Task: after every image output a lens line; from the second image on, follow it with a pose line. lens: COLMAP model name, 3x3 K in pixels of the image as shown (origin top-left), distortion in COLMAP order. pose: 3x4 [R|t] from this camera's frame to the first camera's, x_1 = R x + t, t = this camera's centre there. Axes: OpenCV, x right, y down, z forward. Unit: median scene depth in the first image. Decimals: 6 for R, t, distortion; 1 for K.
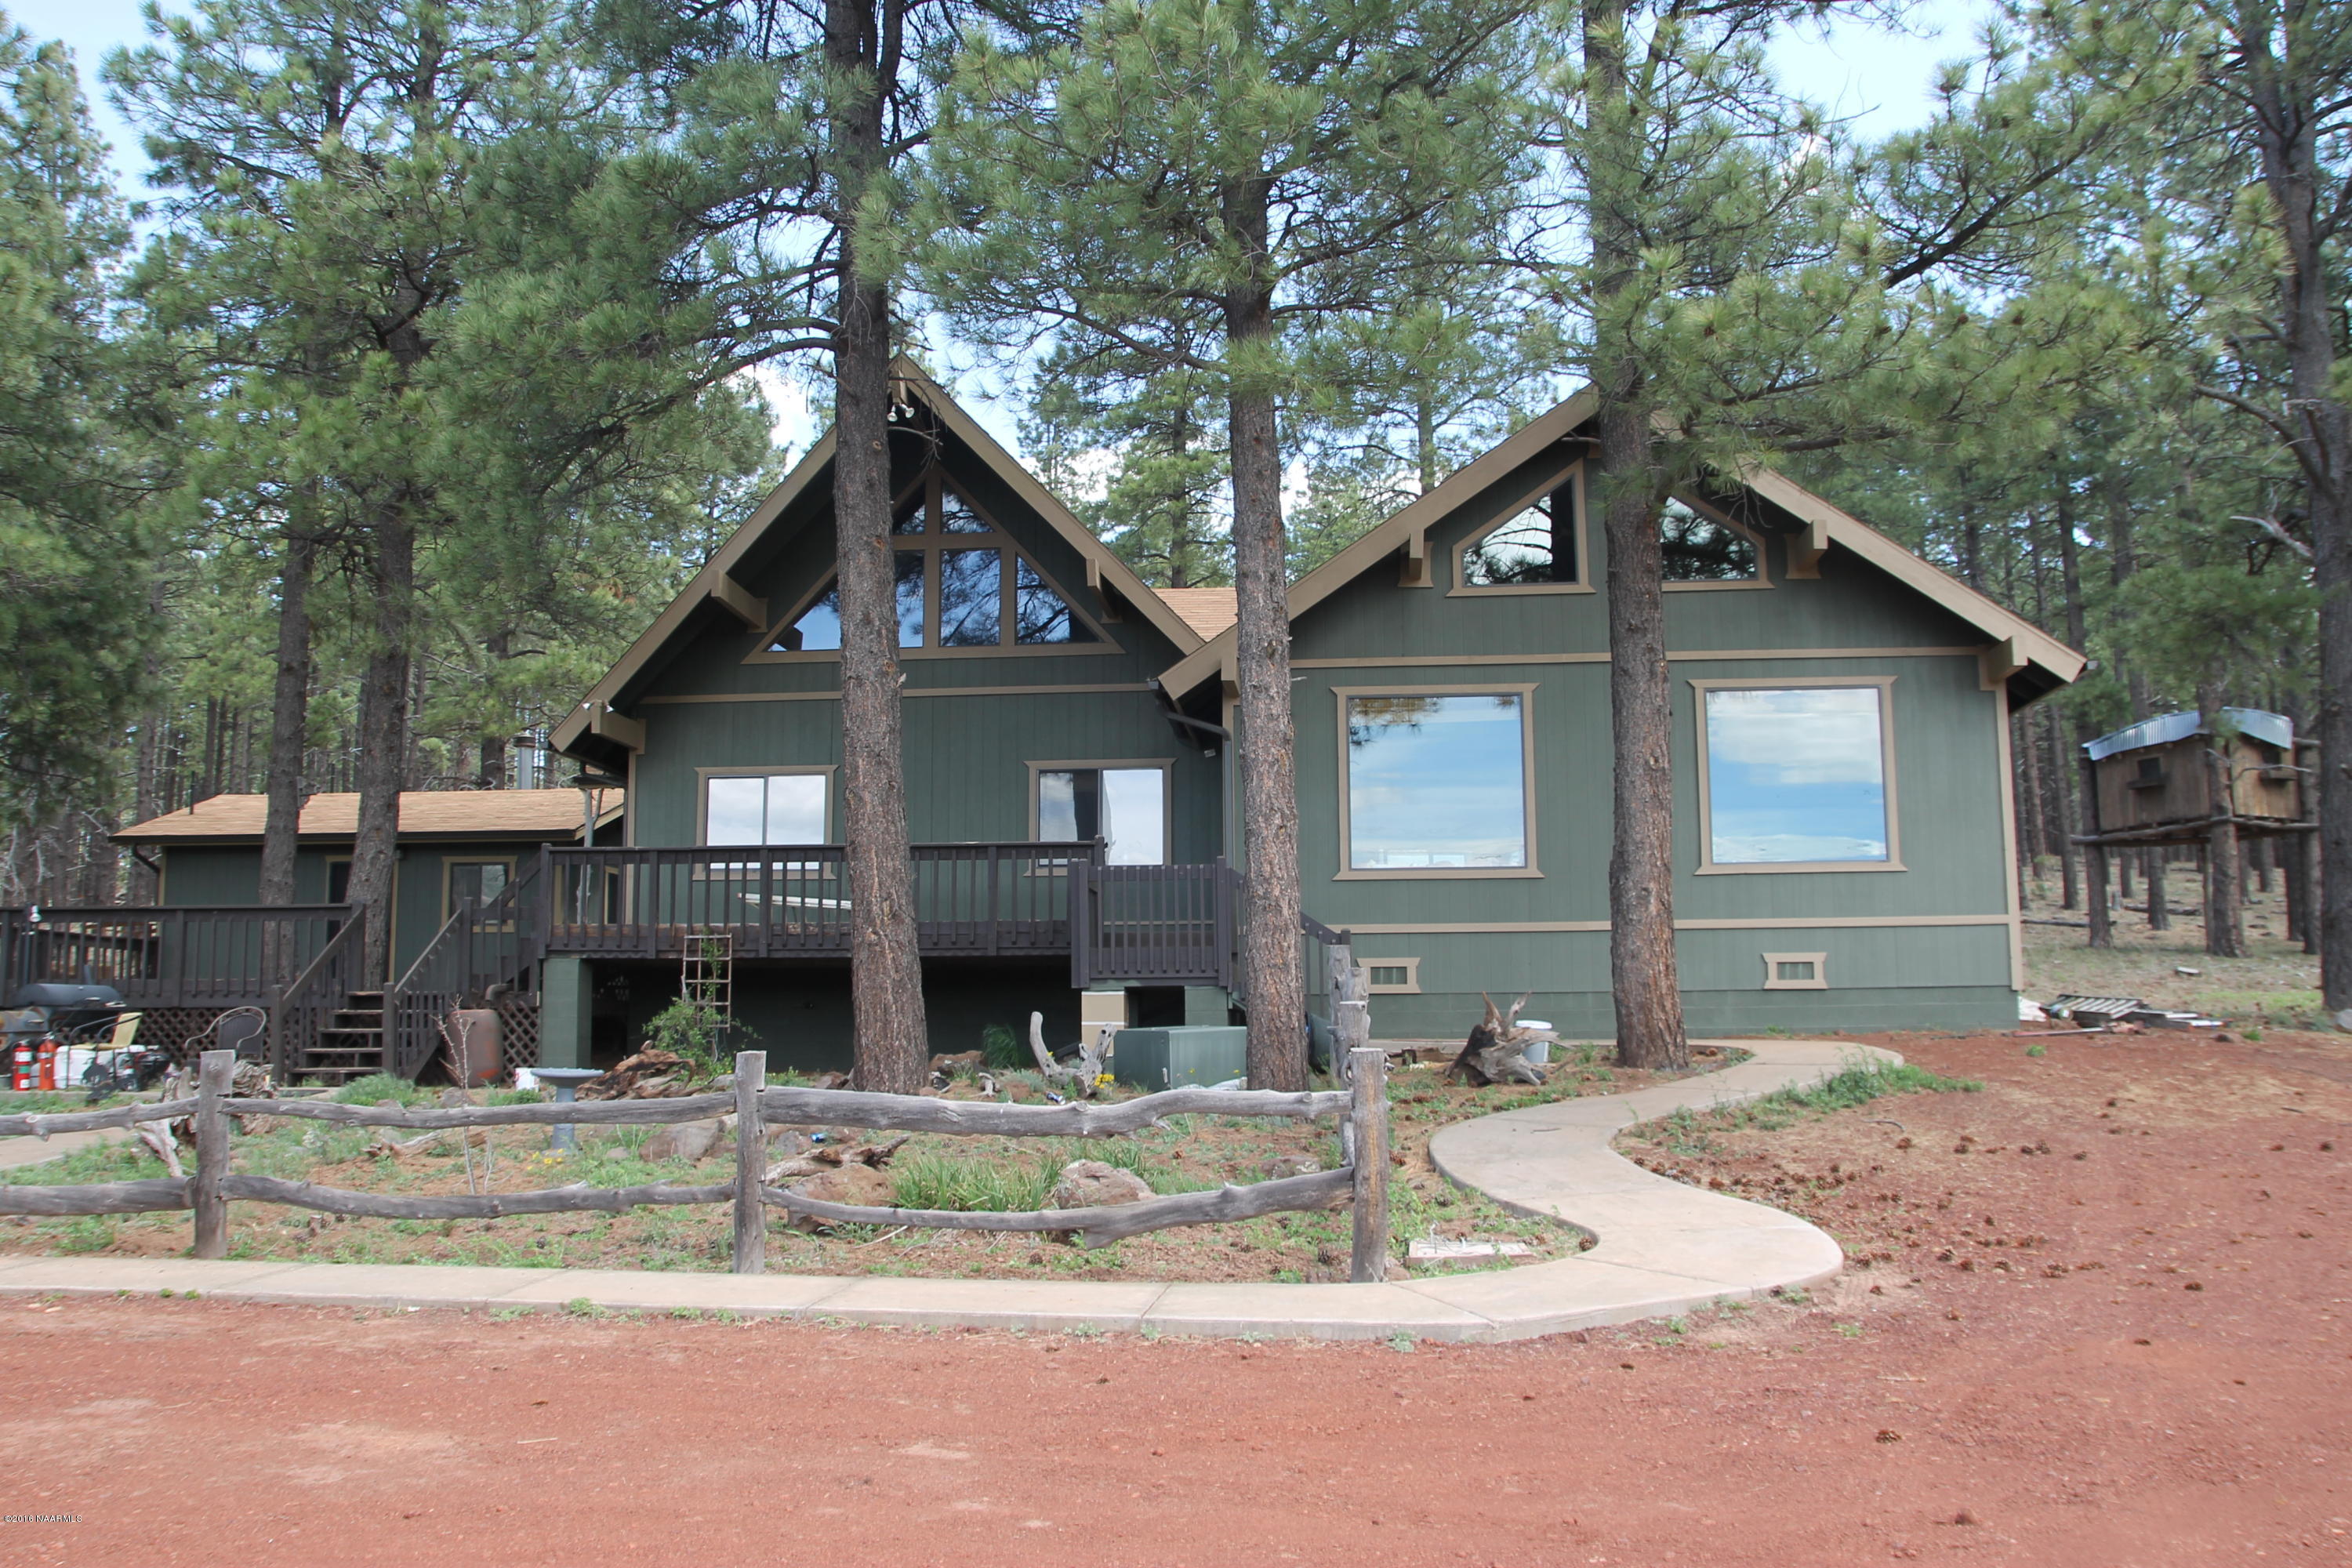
lens RADIAL K [[2042.0, 0, 1176.0], [0, 2042.0, 784.0], [0, 0, 1]] dist [-0.110499, 0.006091]
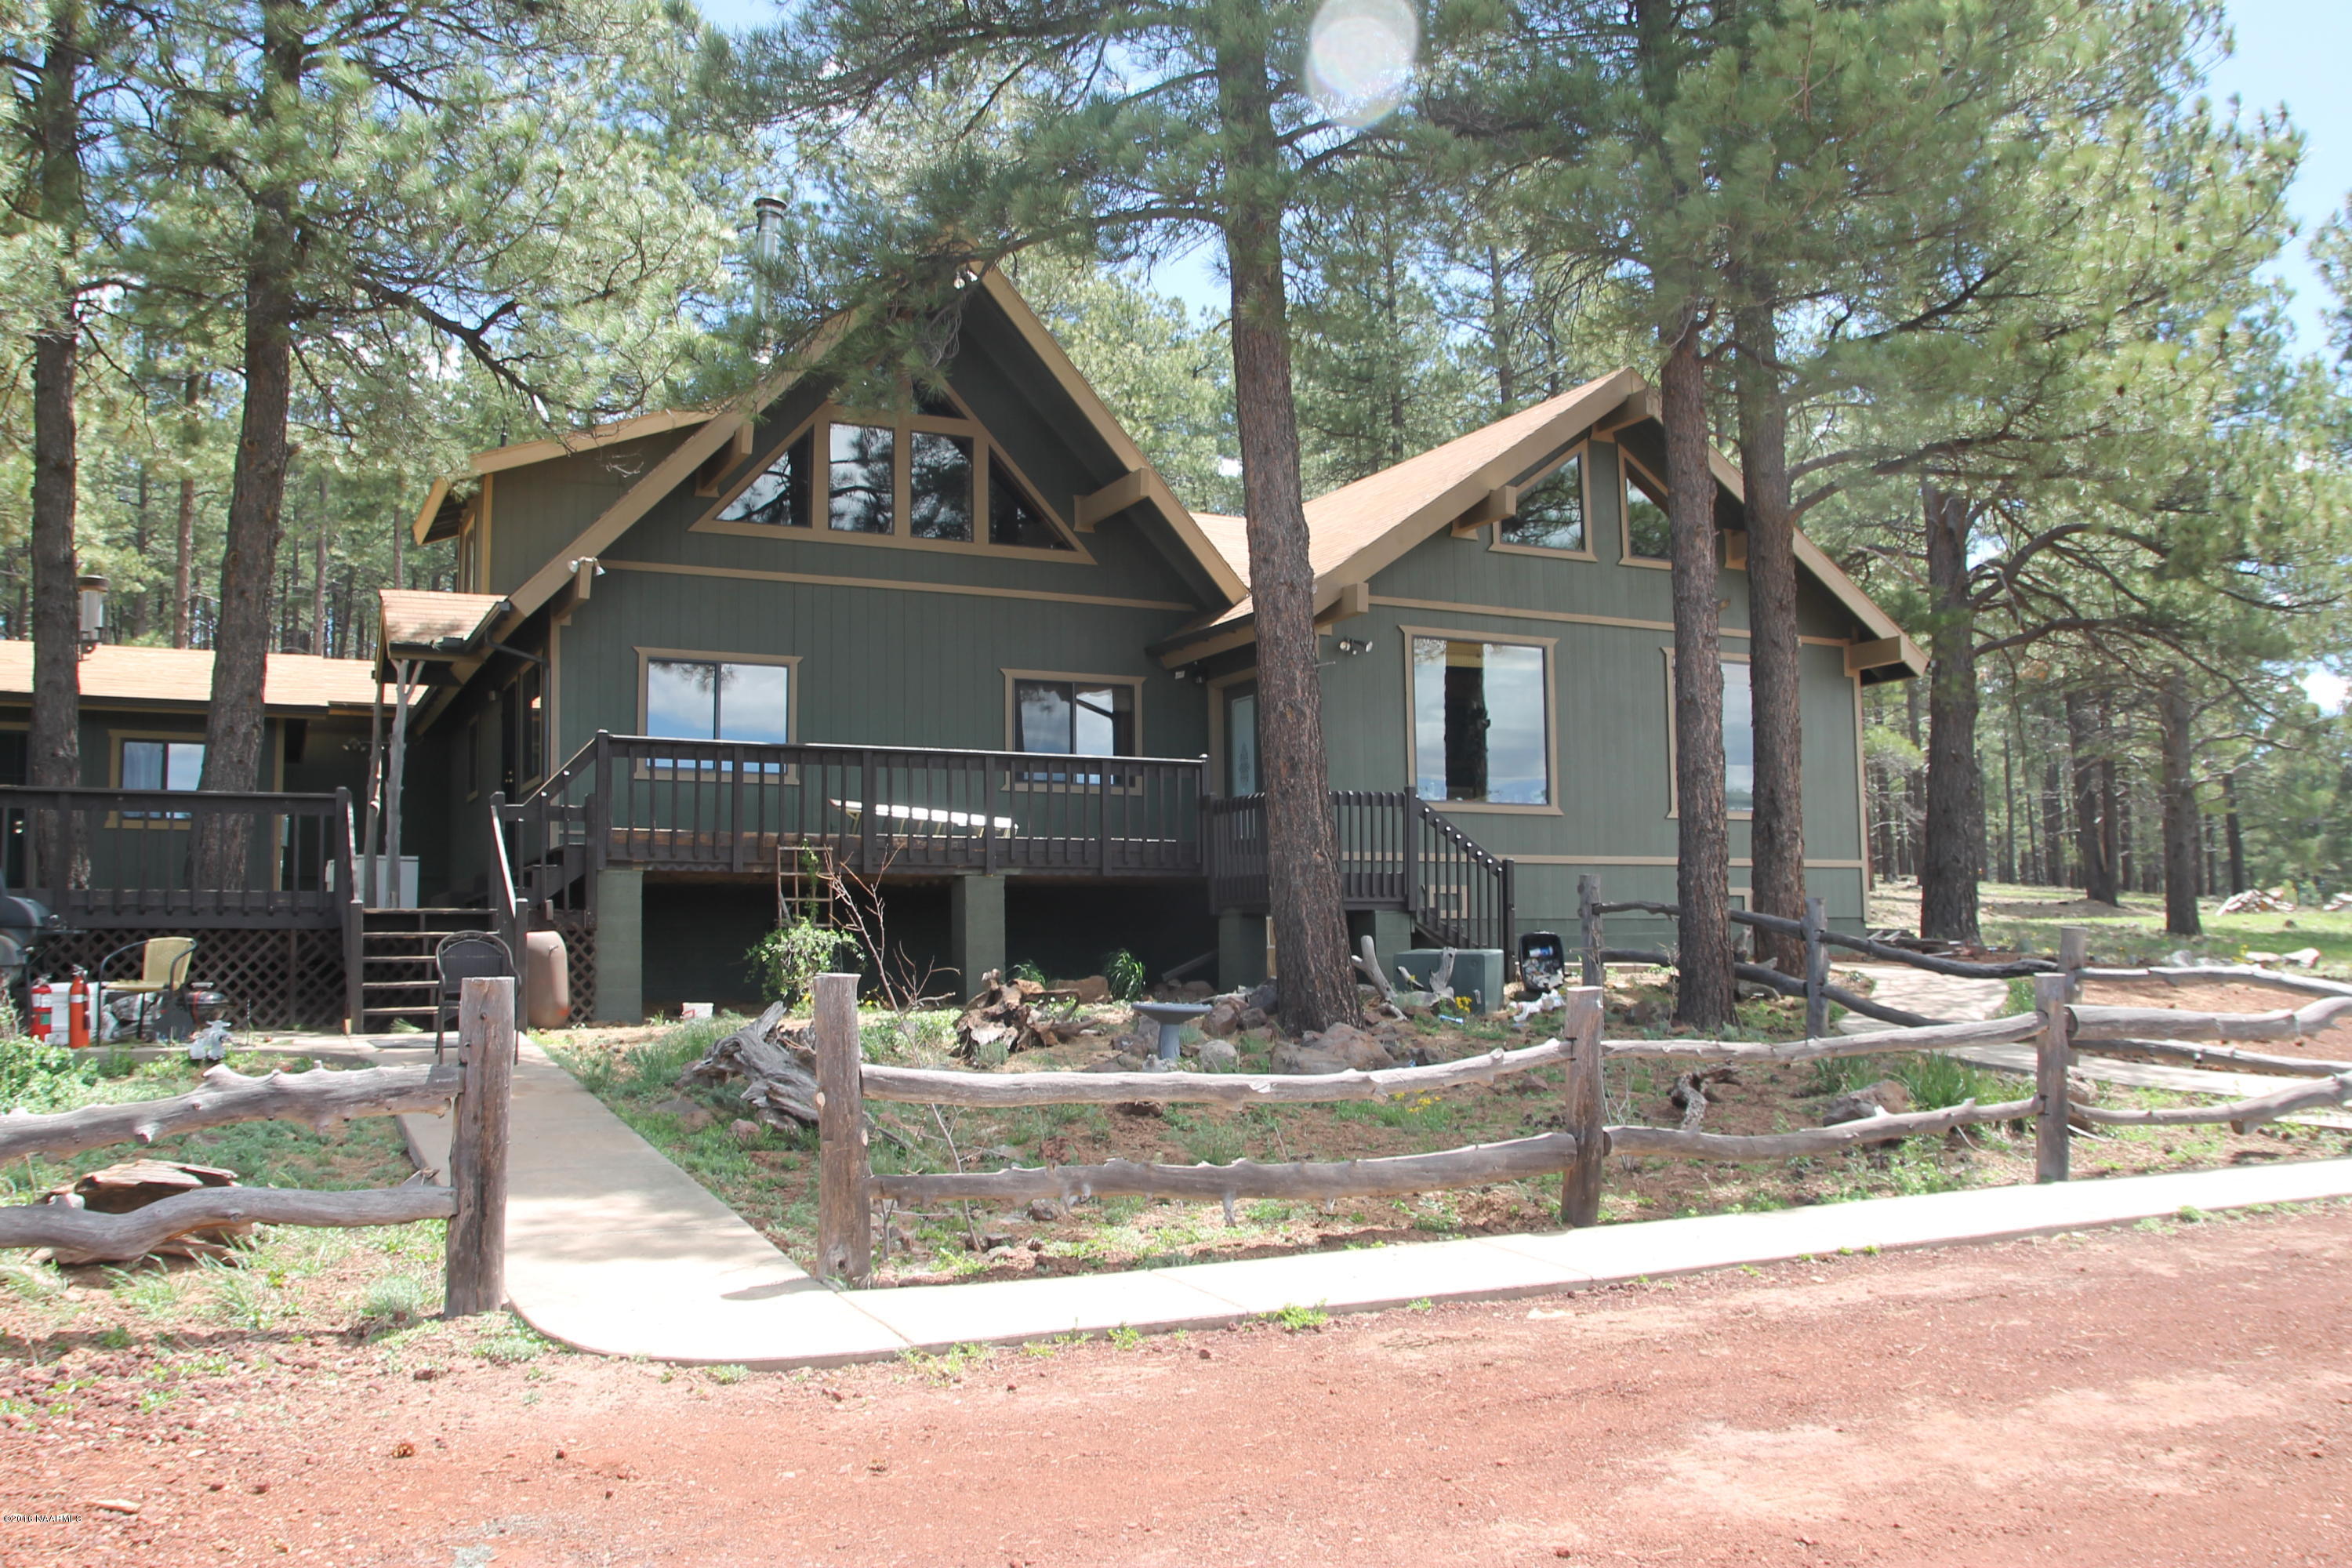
lens RADIAL K [[2042.0, 0, 1176.0], [0, 2042.0, 784.0], [0, 0, 1]] dist [-0.110499, 0.006091]
pose [[0.847027, 0.040538, 0.530002, -0.501137], [-0.064858, 0.997519, 0.027356, 0.011384], [-0.527579, -0.057546, 0.847555, 0.152315]]
